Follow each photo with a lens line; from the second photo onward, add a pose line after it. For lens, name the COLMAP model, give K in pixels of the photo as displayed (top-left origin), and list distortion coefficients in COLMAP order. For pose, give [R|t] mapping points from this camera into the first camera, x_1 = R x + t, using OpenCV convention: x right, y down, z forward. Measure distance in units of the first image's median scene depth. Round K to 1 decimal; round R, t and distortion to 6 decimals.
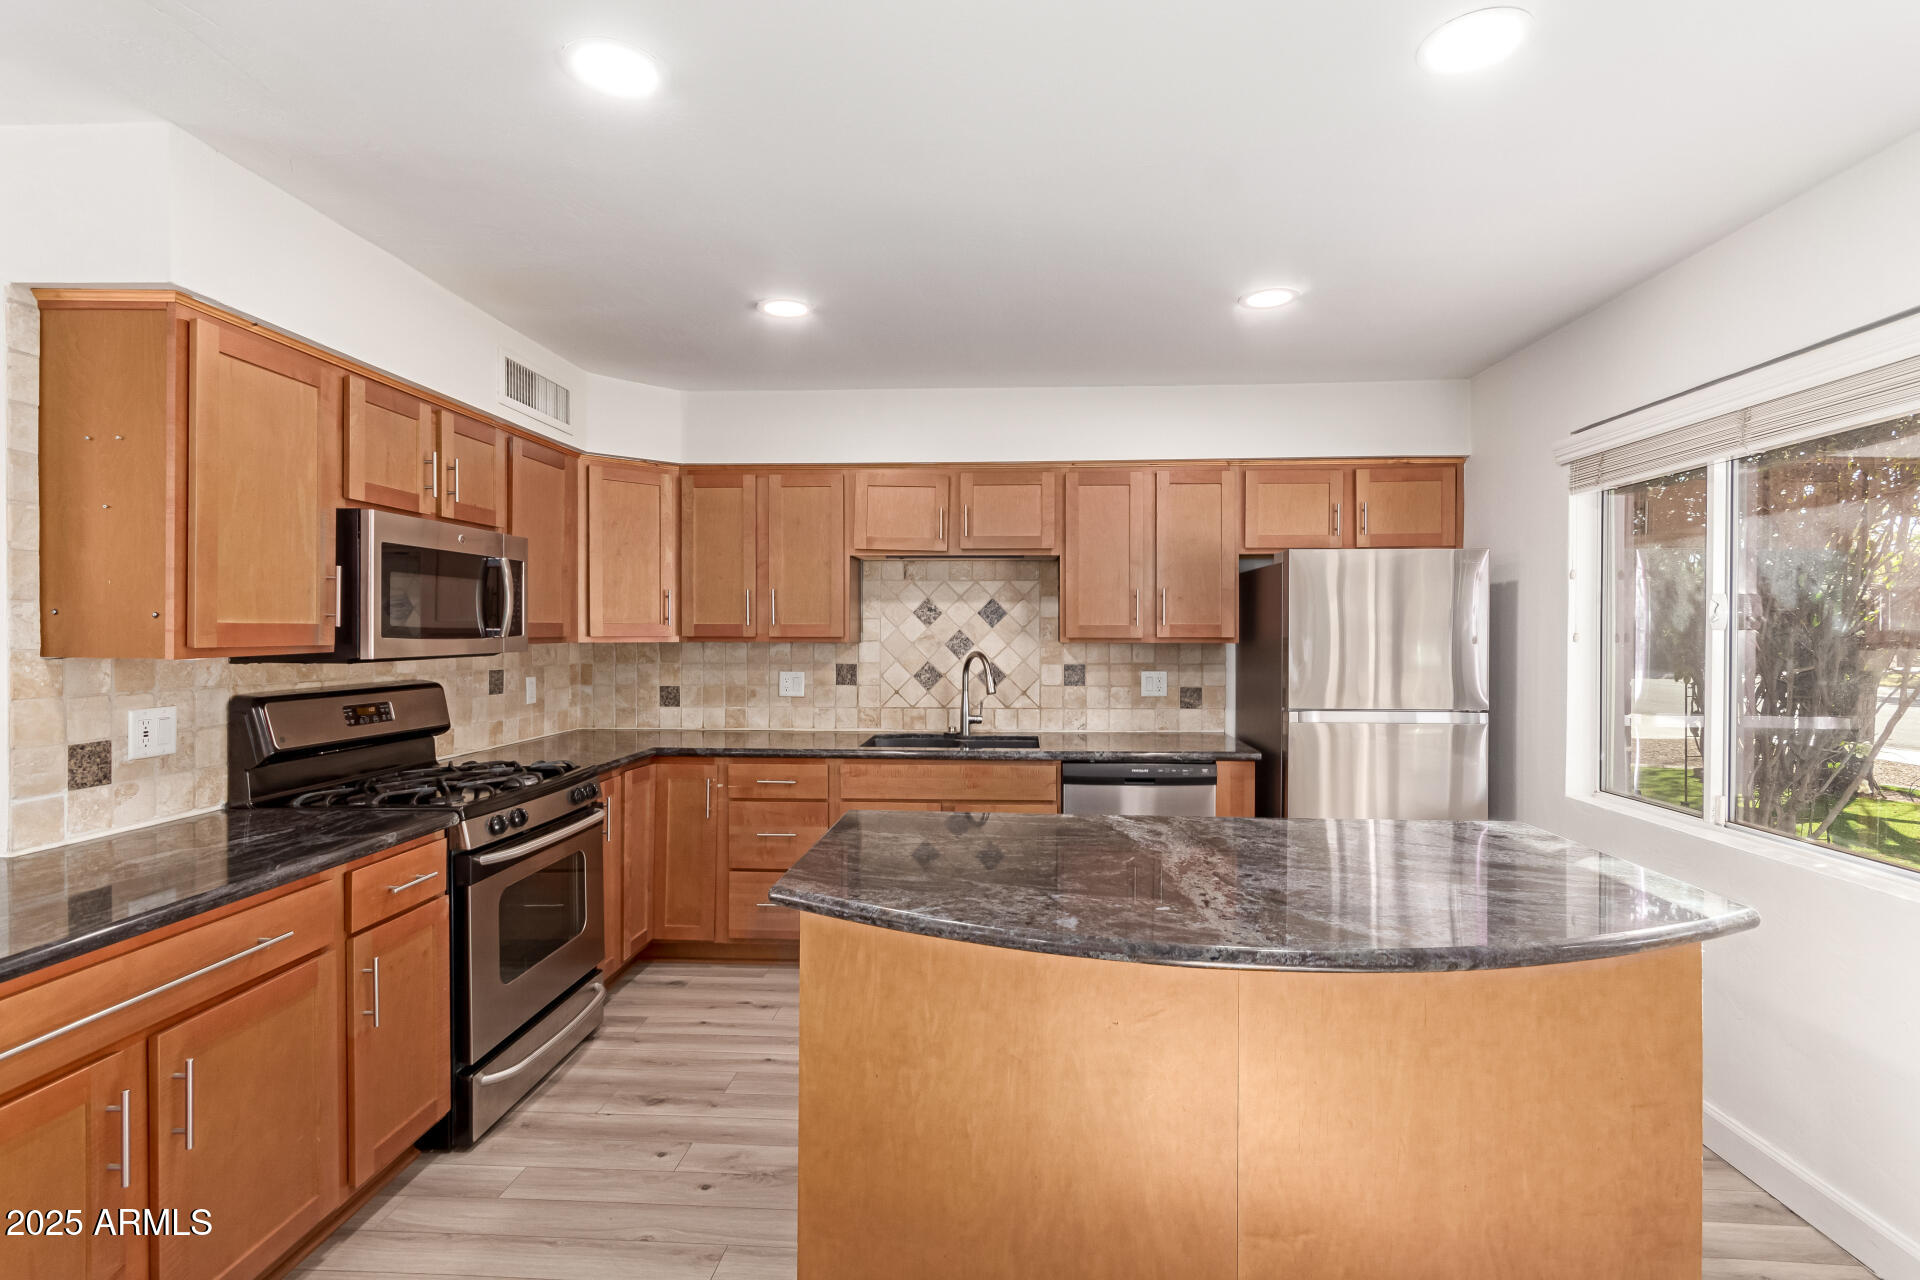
lens RADIAL K [[895.9, 0, 962.5], [0, 895.9, 639.0], [0, 0, 1]] dist [0.002034, 0.000396]
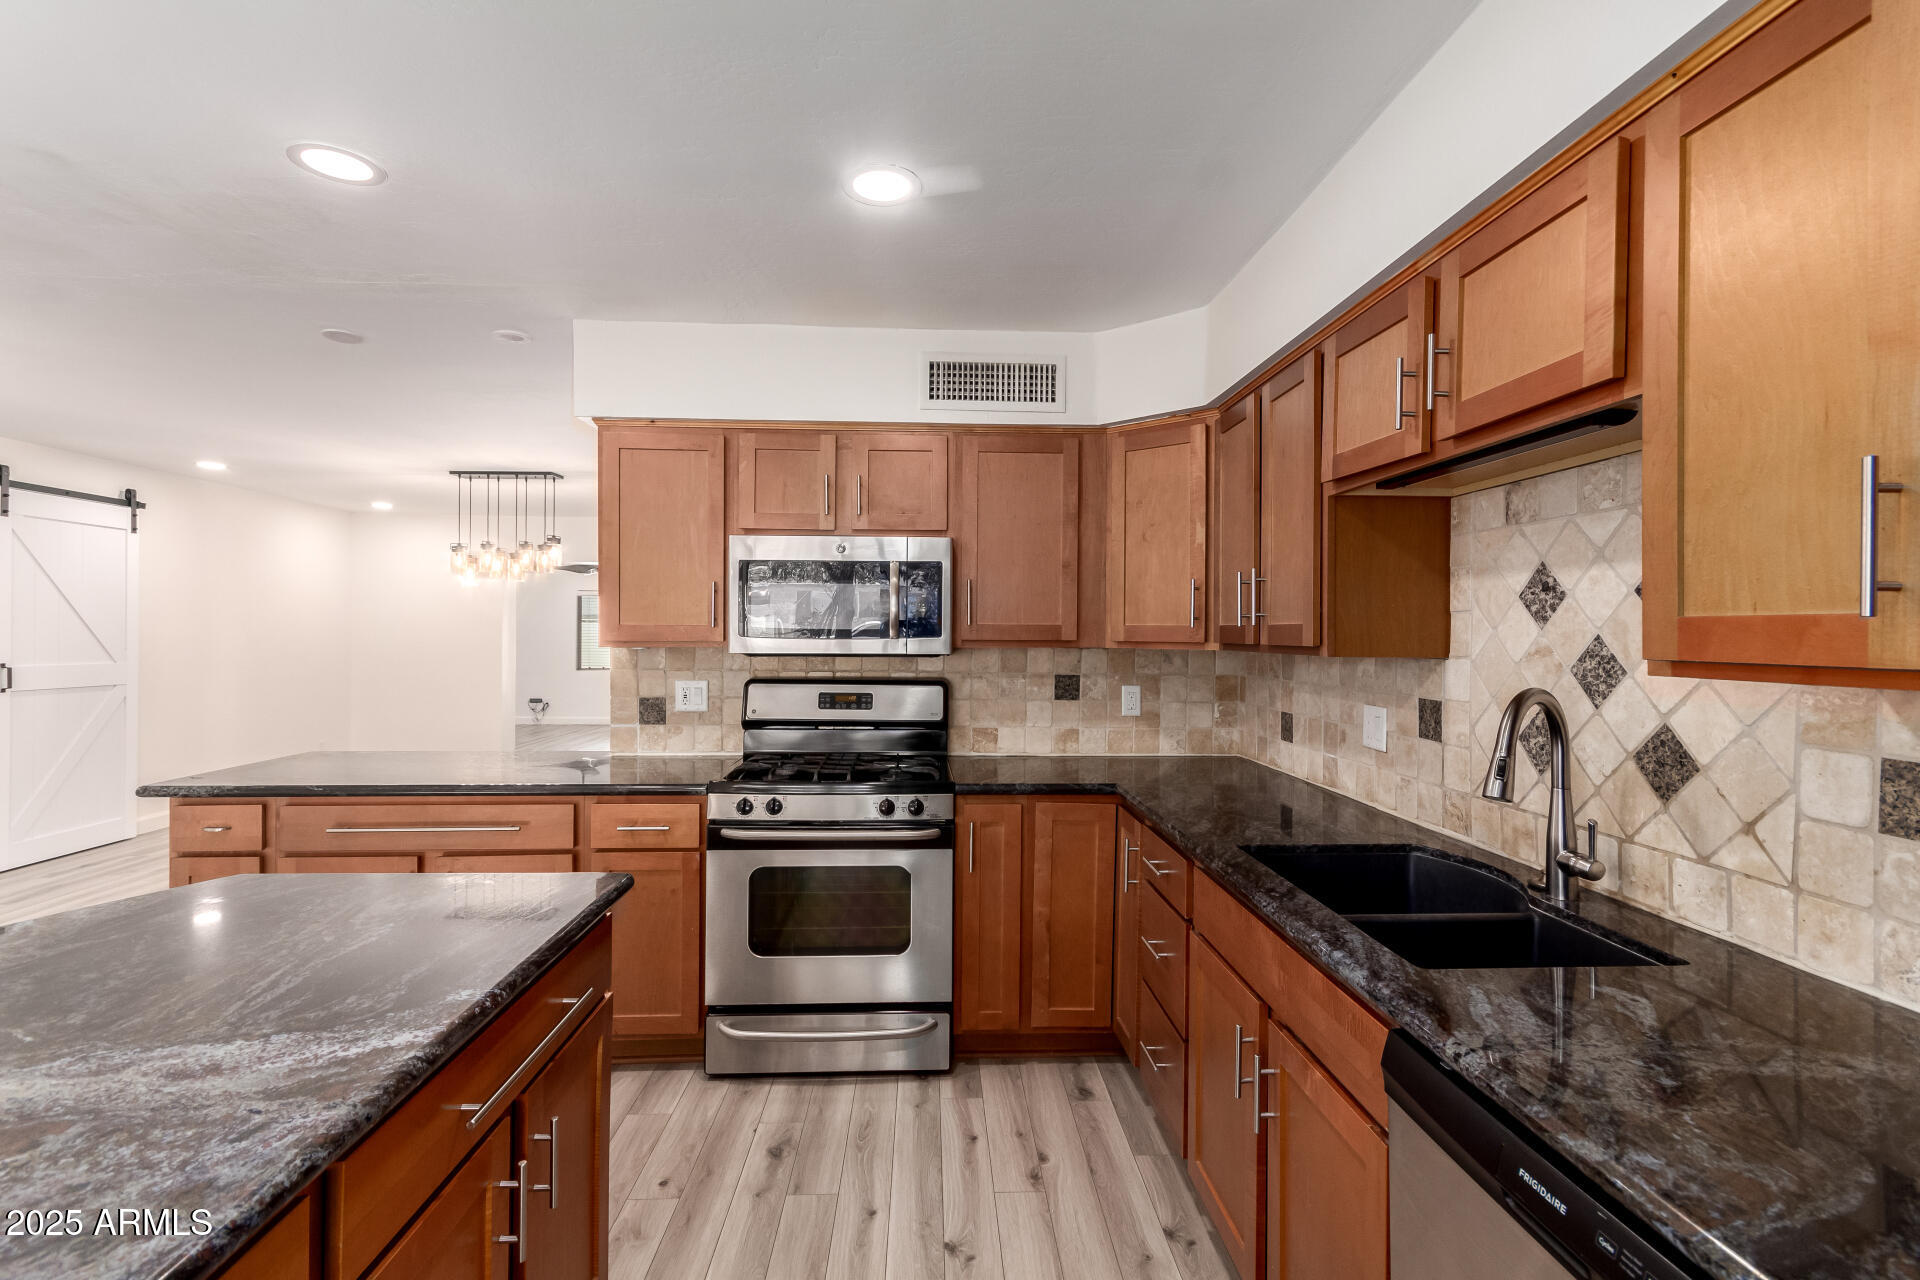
lens RADIAL K [[895.9, 0, 964.4], [0, 895.9, 630.2], [0, 0, 1]] dist [0.002034, 0.000396]
pose [[0.113638, -0.003136, -0.993517, 0.422773], [-0.017746, 0.999829, -0.005185, -0.006168], [0.993364, 0.018220, 0.113563, 0.788169]]
